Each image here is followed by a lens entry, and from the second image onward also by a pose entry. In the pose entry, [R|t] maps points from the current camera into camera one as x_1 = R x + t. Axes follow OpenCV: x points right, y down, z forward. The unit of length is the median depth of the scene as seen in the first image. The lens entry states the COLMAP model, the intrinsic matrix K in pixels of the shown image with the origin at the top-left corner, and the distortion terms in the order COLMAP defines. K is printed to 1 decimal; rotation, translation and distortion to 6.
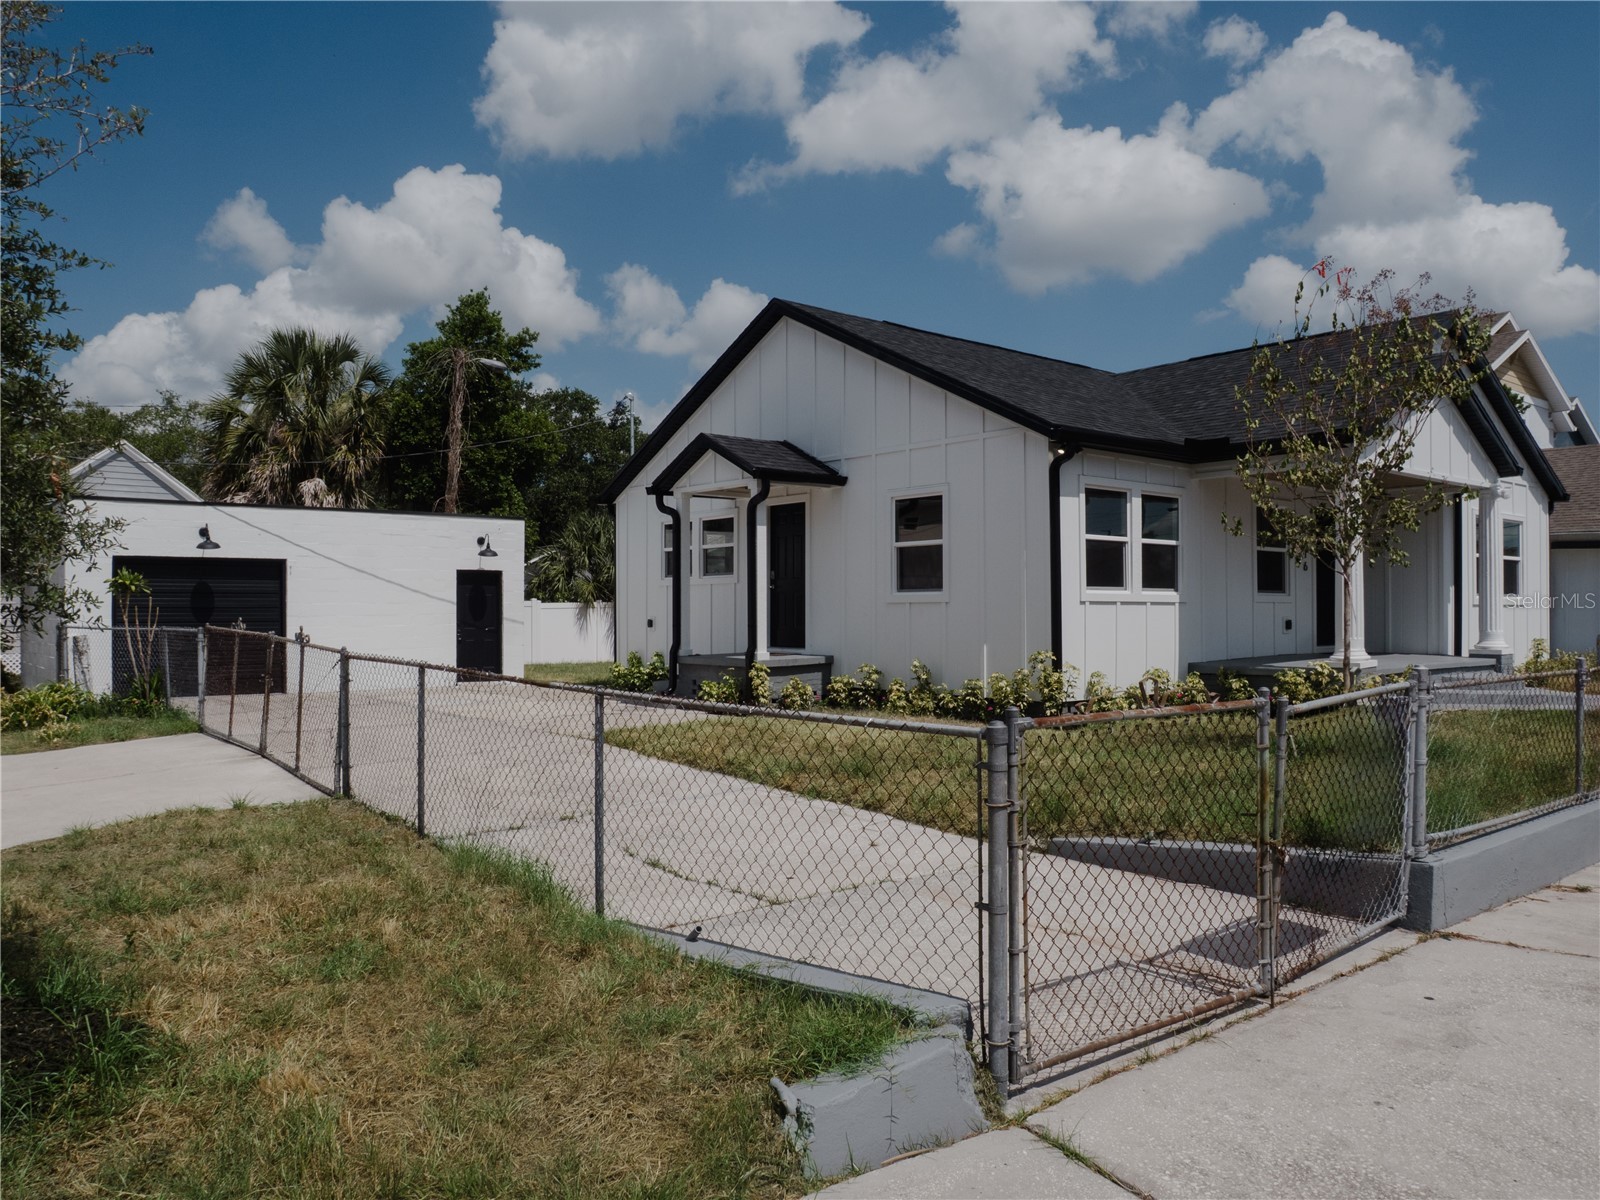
lens RADIAL K [[1154.6, 0, 800.0], [0, 1154.6, 590.3], [0, 0, 1]] dist [-0.054502, 0.003130]
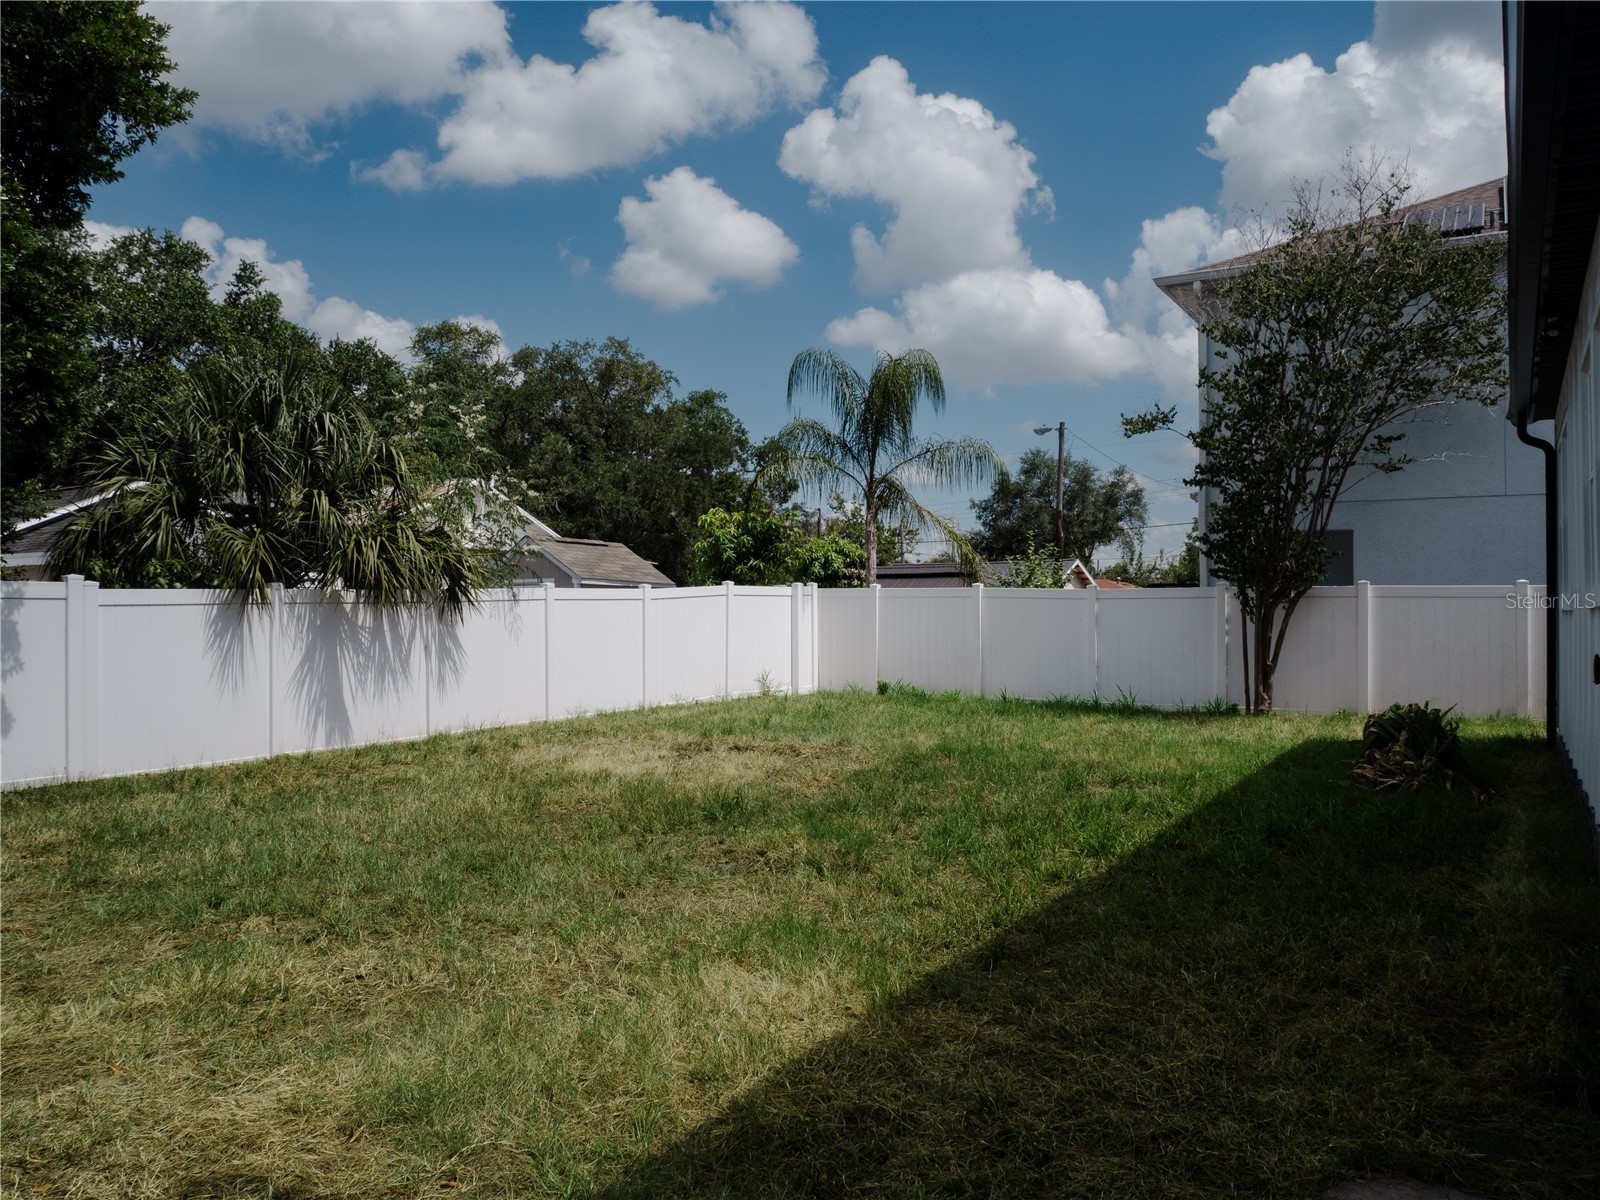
lens RADIAL K [[1154.6, 0, 800.0], [0, 1154.6, 590.3], [0, 0, 1]] dist [-0.054502, 0.003130]
pose [[0.944159, 0.004512, 0.329459, -0.213431], [-0.005170, 0.999986, 0.001121, 0.015117], [-0.329450, -0.002761, 0.944169, 0.944852]]
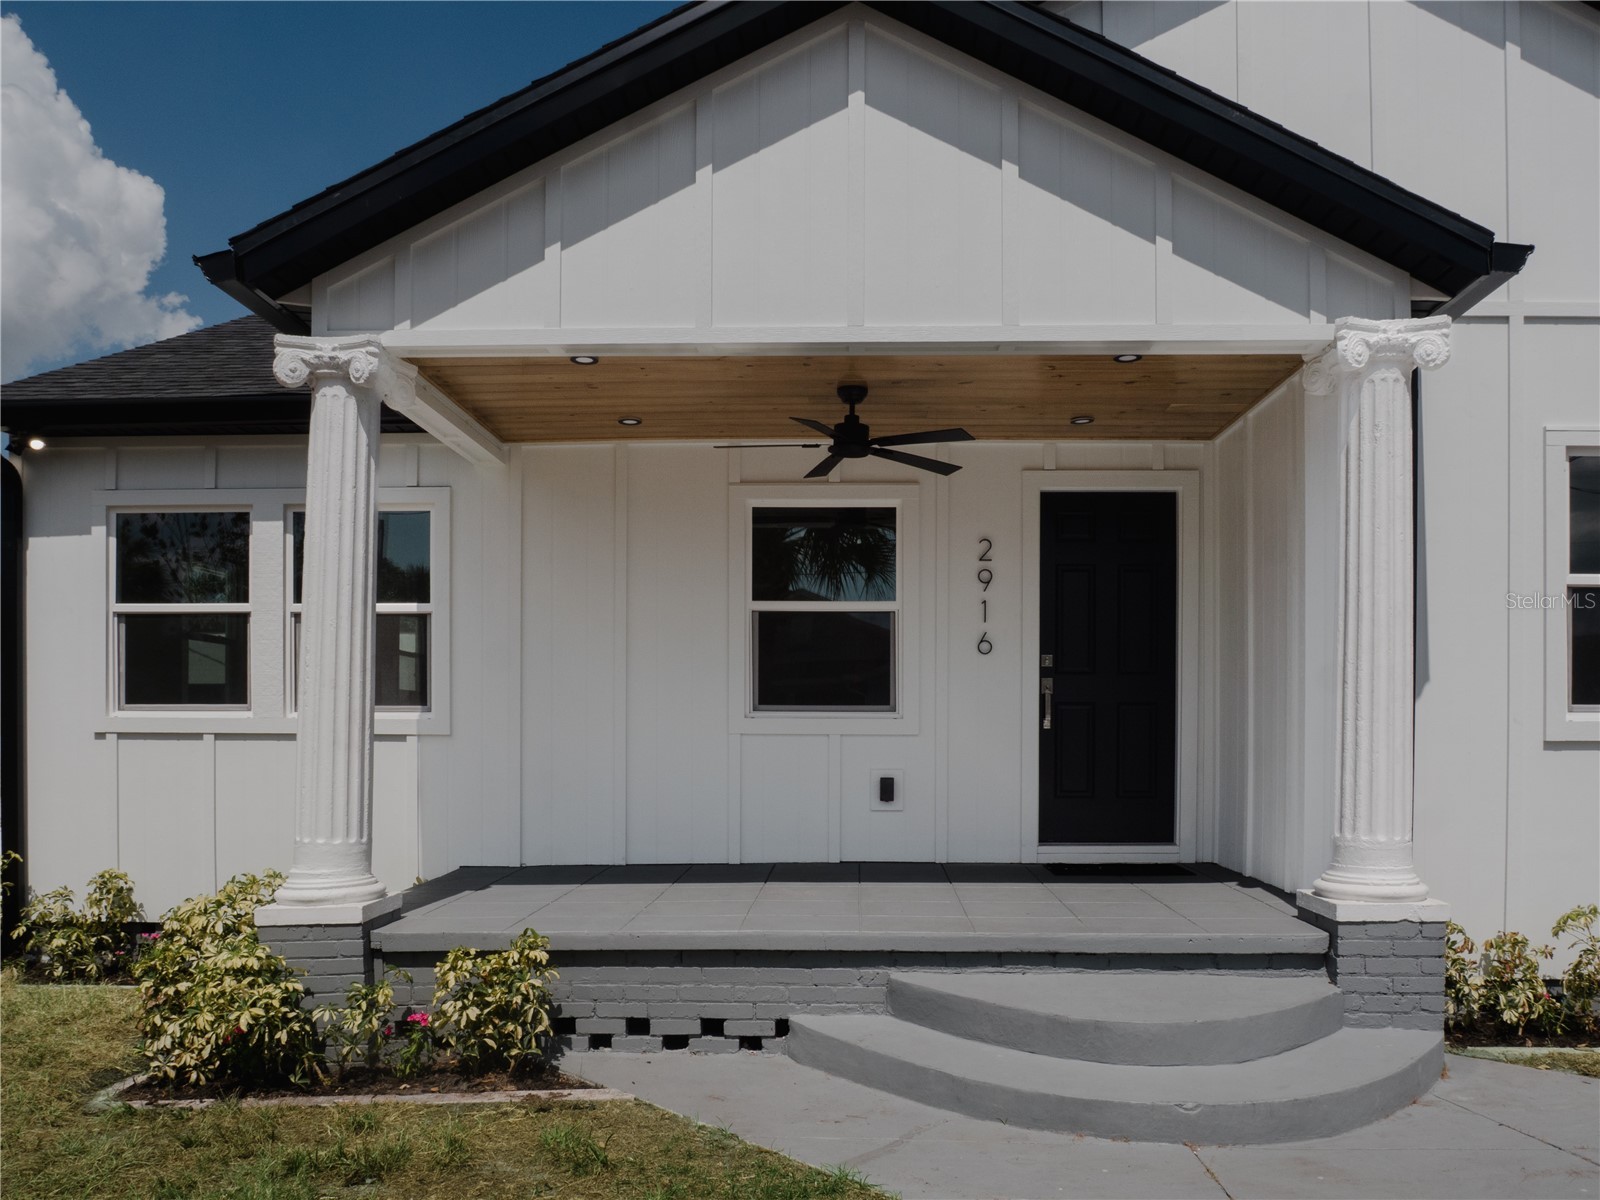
lens RADIAL K [[1154.6, 0, 800.0], [0, 1154.6, 590.3], [0, 0, 1]] dist [-0.054502, 0.003130]
pose [[0.699516, -0.062191, -0.711906, 0.544520], [0.019791, 0.997510, -0.067694, -0.009264], [0.714343, 0.033264, 0.699005, 0.553491]]
